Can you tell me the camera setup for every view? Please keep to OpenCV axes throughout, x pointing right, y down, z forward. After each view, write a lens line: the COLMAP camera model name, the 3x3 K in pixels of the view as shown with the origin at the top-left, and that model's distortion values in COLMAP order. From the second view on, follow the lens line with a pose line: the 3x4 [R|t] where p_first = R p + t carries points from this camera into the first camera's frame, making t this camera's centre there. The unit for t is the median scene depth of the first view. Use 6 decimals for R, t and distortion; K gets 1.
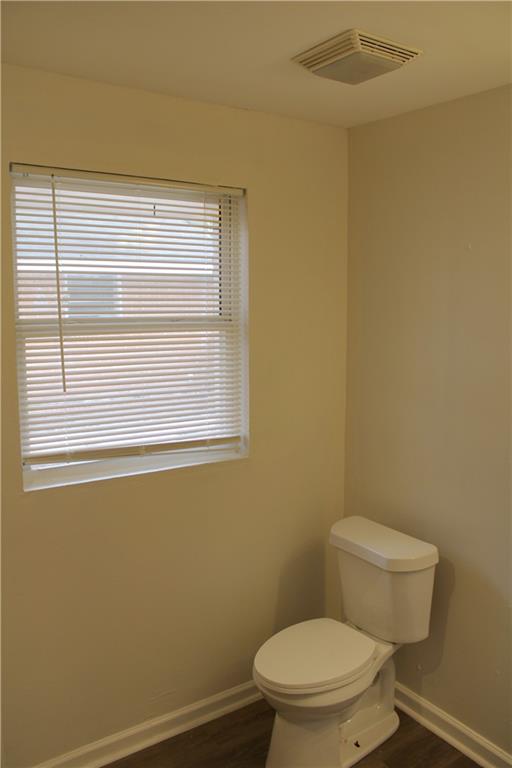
lens RADIAL K [[640.4, 0, 256.0], [0, 640.4, 384.0], [0, 0, 1]] dist [-0.166546, 0.150193]
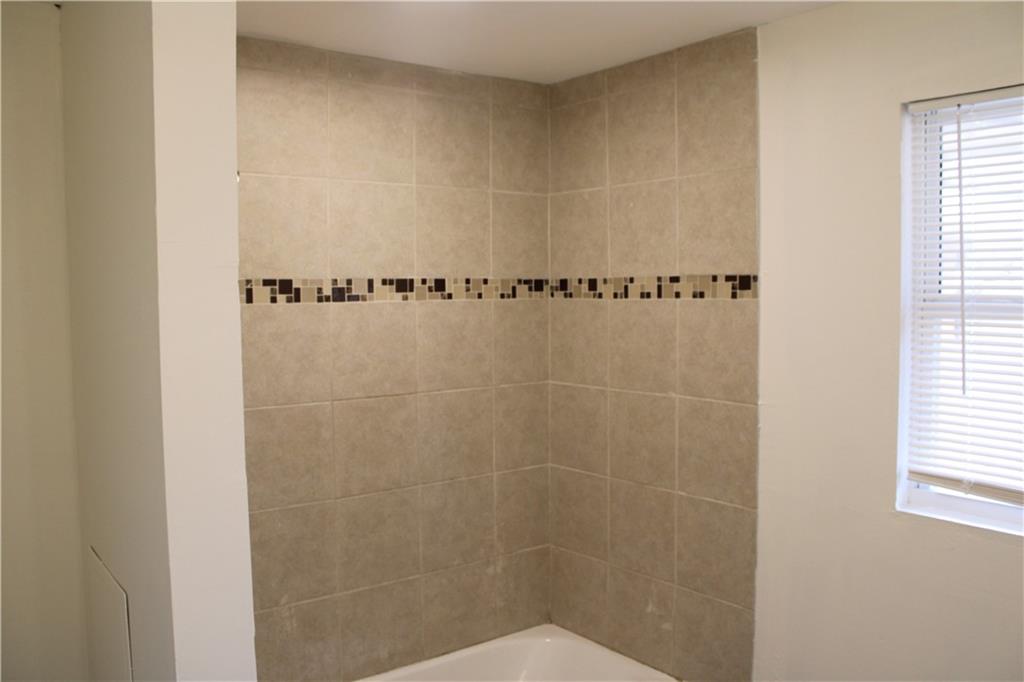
lens RADIAL K [[853.9, 0, 518.5], [0, 853.9, 341.5], [0, 0, 1]] dist [-0.166546, 0.150193]
pose [[0.067209, 0.062666, -0.995769, 0.624446], [-0.127832, 0.990341, 0.053696, -0.034993], [0.989516, 0.123683, 0.074570, 0.416540]]
